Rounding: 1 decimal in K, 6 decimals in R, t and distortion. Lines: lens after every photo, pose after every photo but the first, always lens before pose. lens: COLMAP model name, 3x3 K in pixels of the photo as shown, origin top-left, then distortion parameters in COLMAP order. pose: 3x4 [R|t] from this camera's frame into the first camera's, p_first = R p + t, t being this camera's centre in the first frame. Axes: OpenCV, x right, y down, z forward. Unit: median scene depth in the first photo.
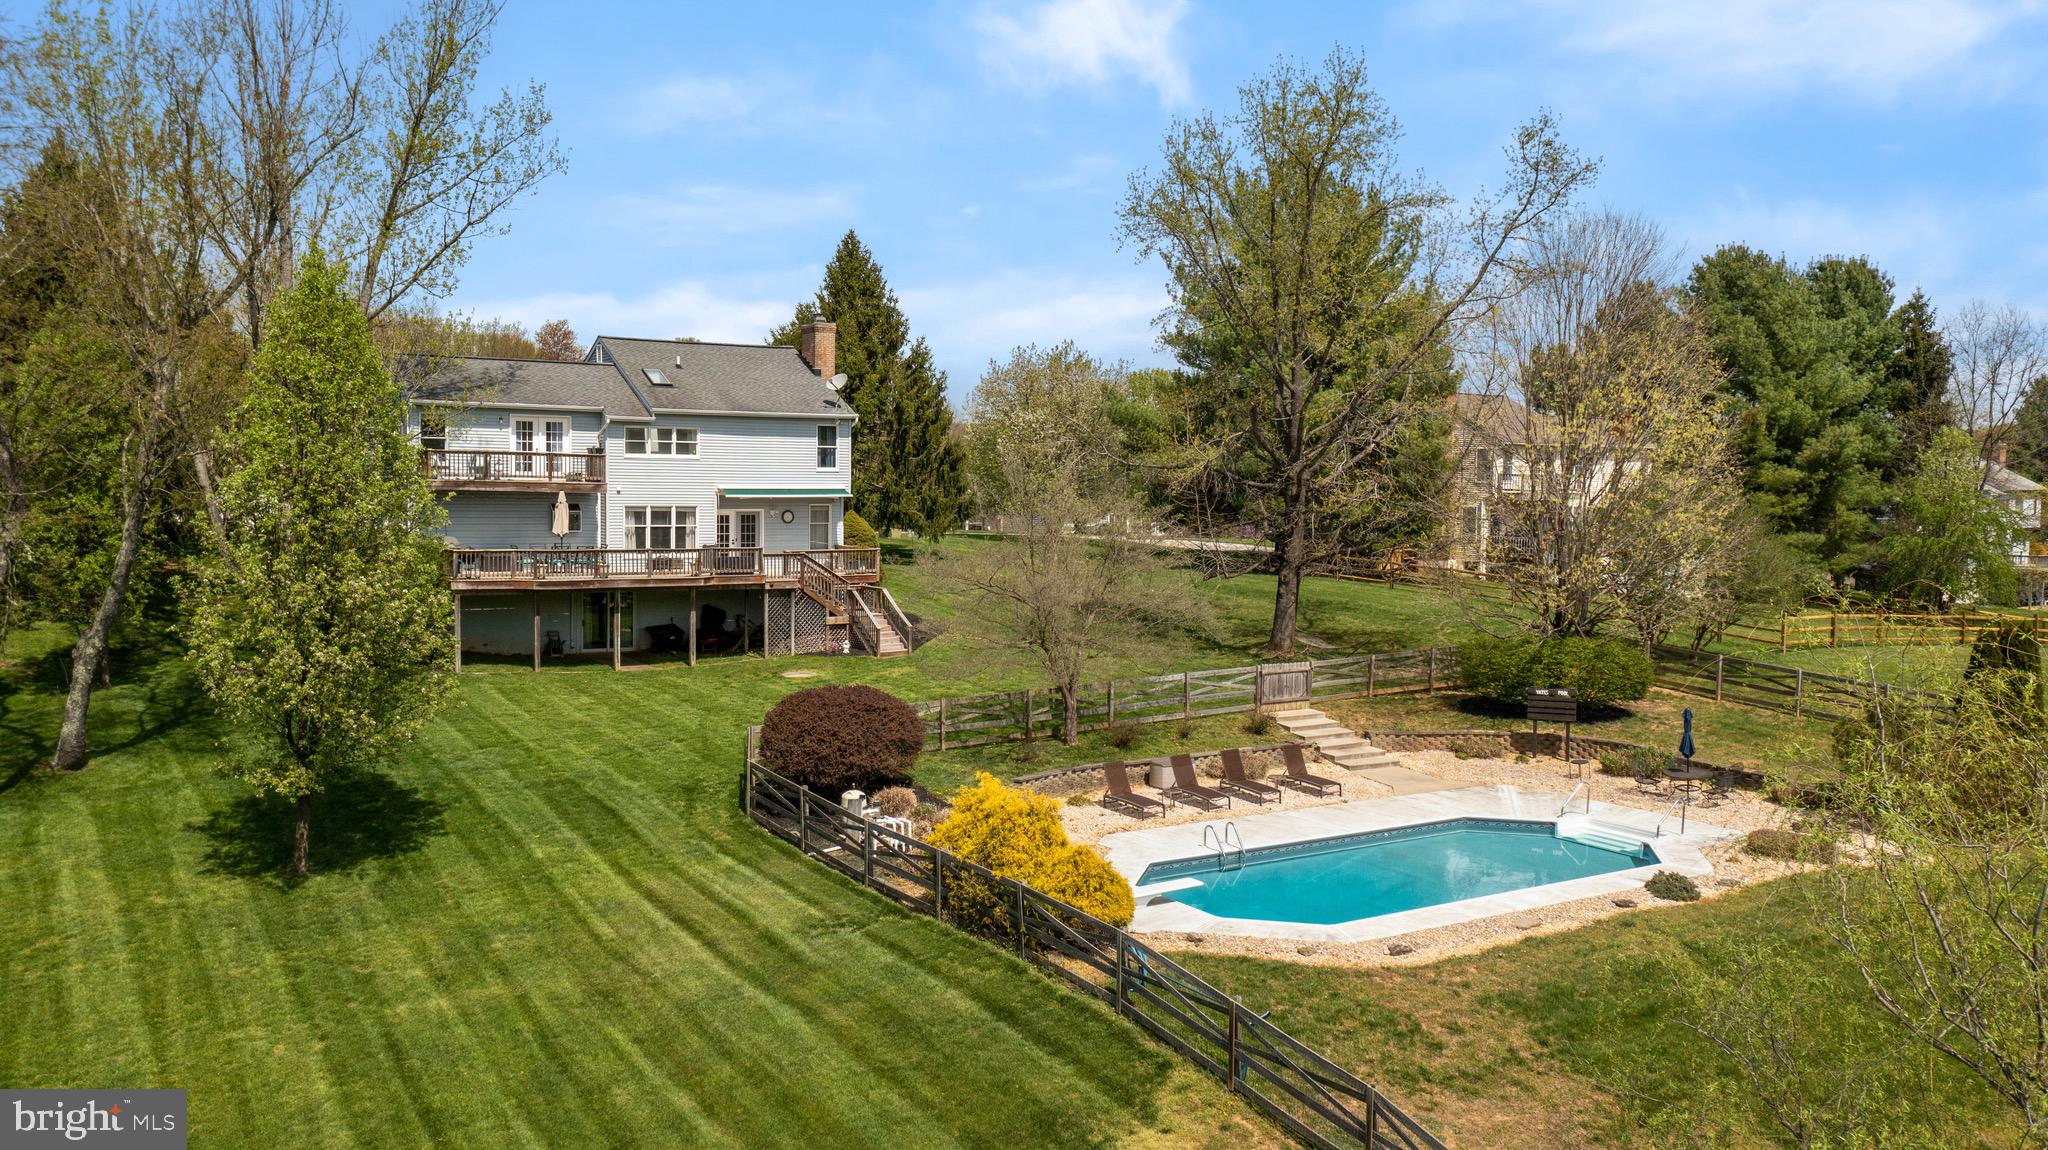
lens RADIAL K [[1609.3, 0, 1024.0], [0, 1609.3, 575.0], [0, 0, 1]] dist [-0.014084, 0.001658]
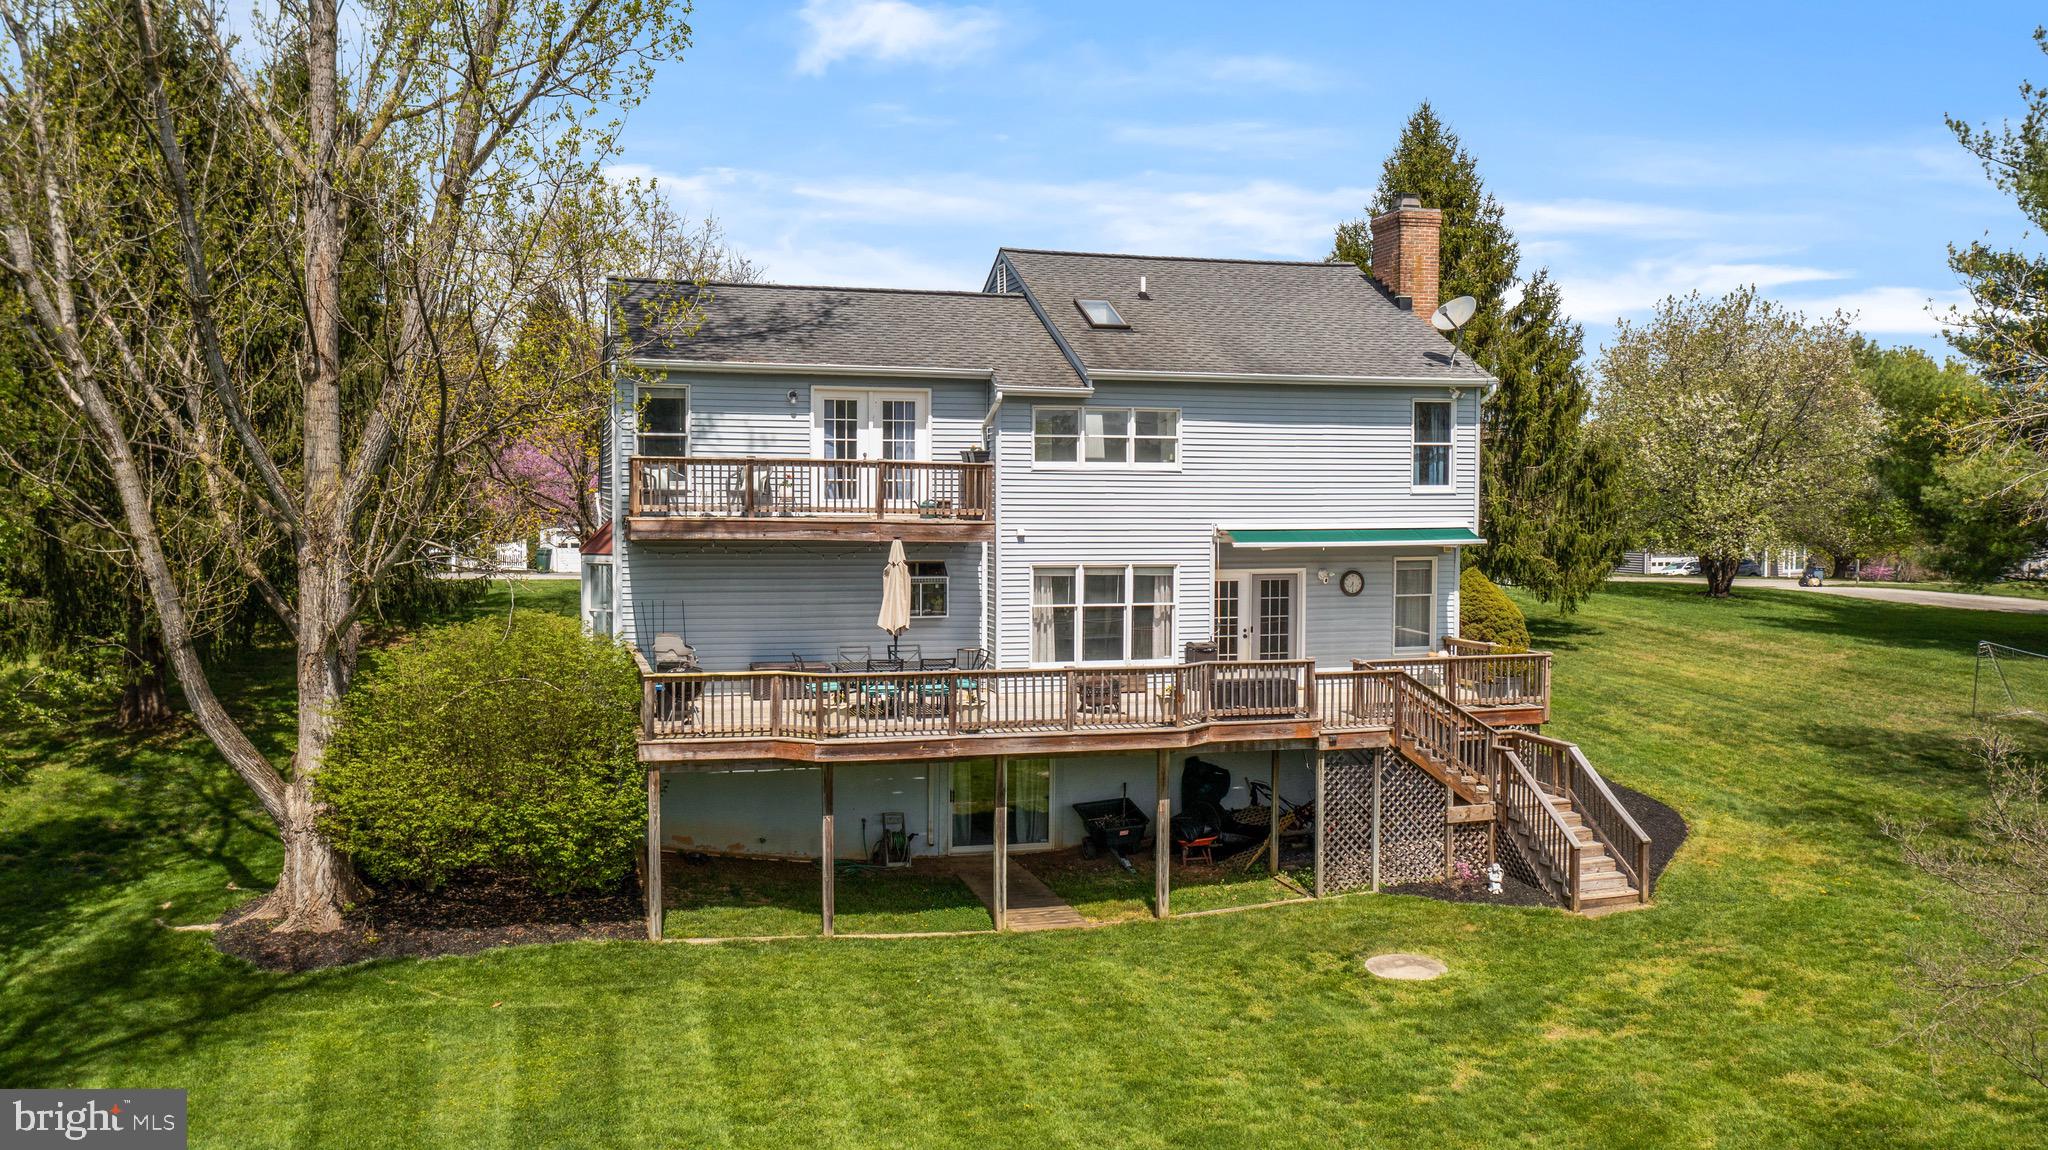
lens RADIAL K [[1609.3, 0, 1024.0], [0, 1609.3, 575.0], [0, 0, 1]] dist [-0.014084, 0.001658]
pose [[0.955719, 0.005853, -0.294224, -0.105862], [-0.009001, 0.999916, -0.009347, -0.036215], [0.294145, 0.011581, 0.955691, 0.531756]]
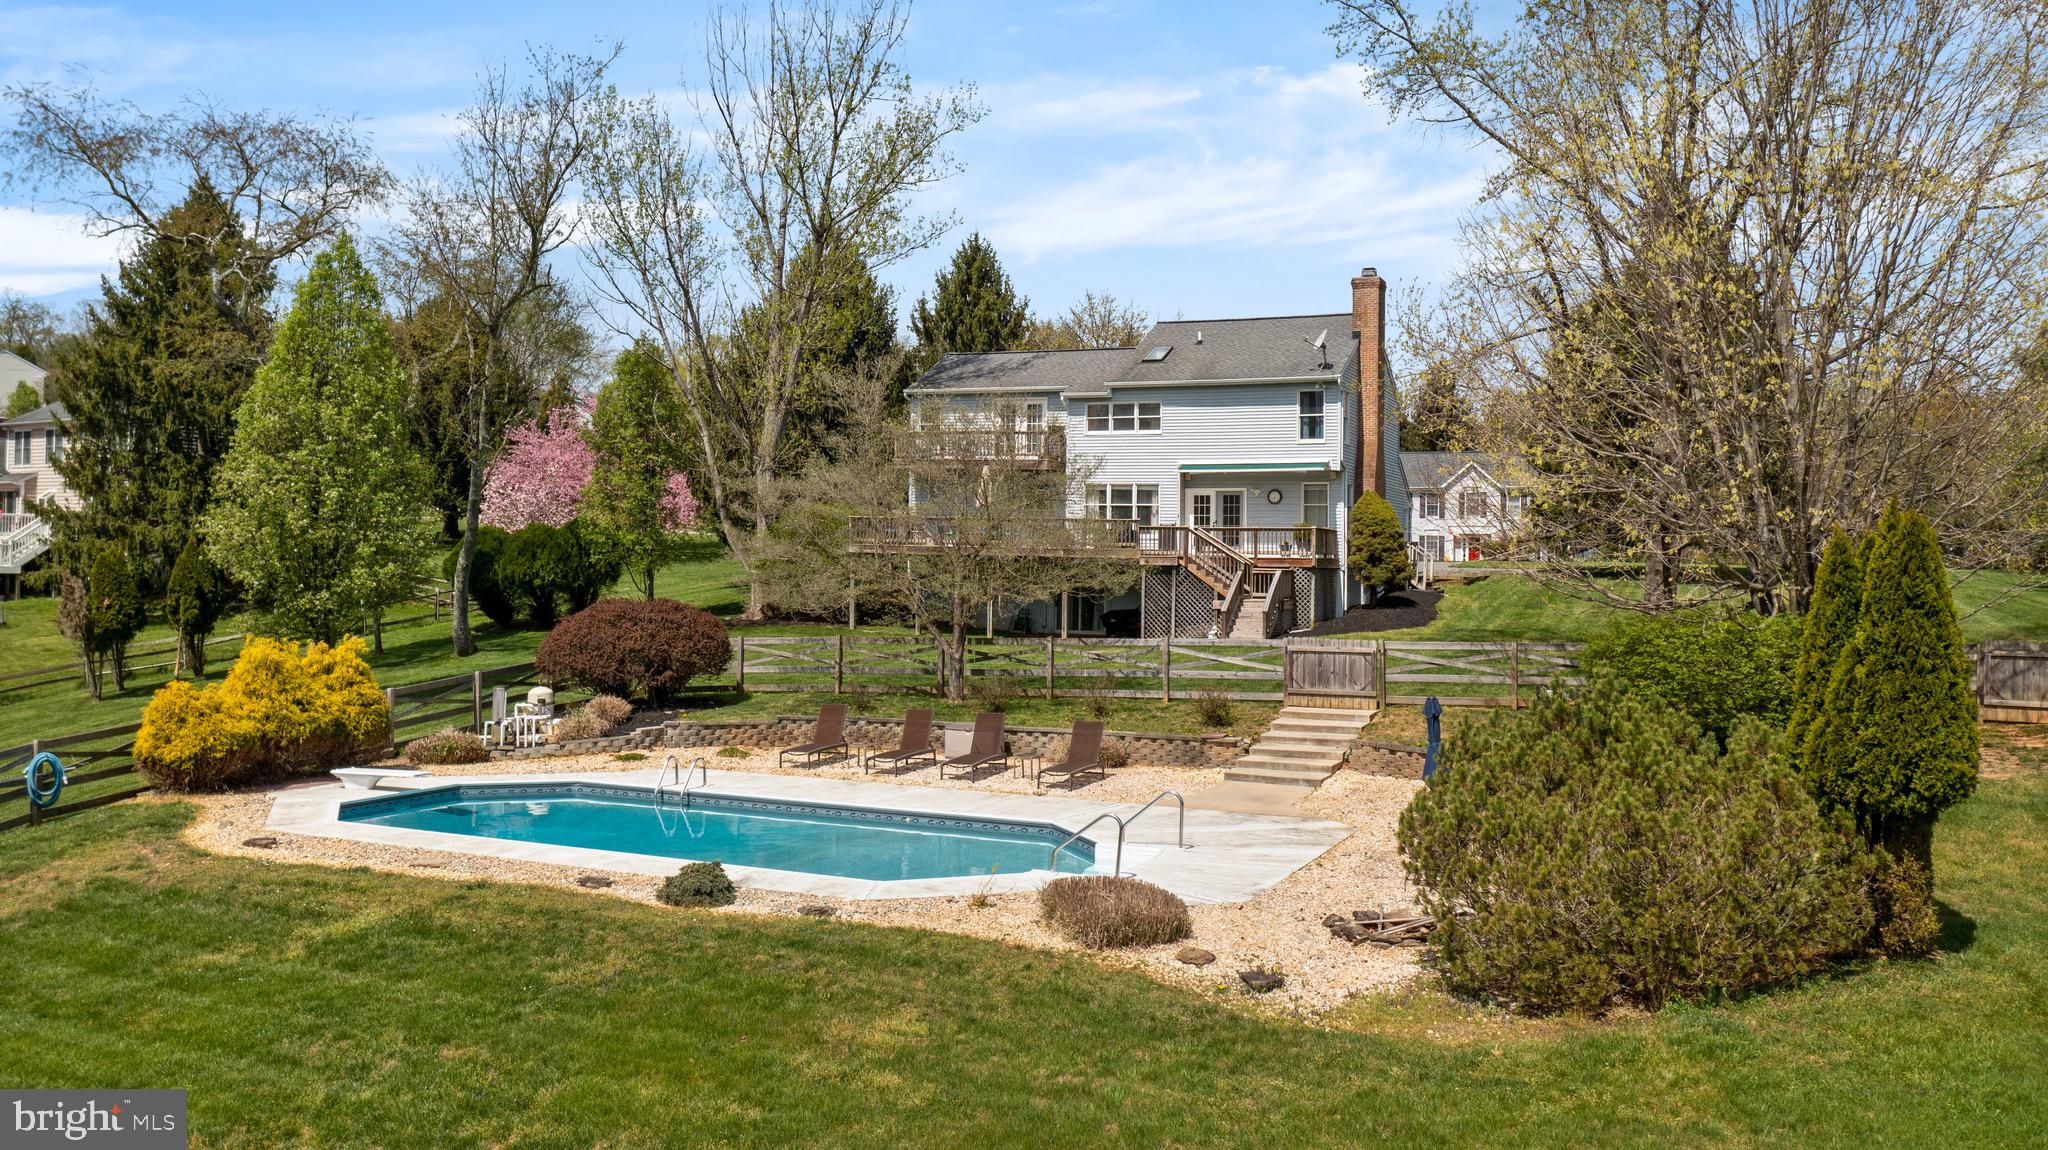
lens RADIAL K [[1635.8, 0, 1024.0], [0, 1635.8, 575.0], [0, 0, 1]] dist [-0.008095, 0.000173]
pose [[0.558626, 0.002351, -0.829416, 0.572187], [-0.058378, 0.997627, -0.036491, 0.052085], [0.827362, 0.068804, 0.557438, 0.425270]]
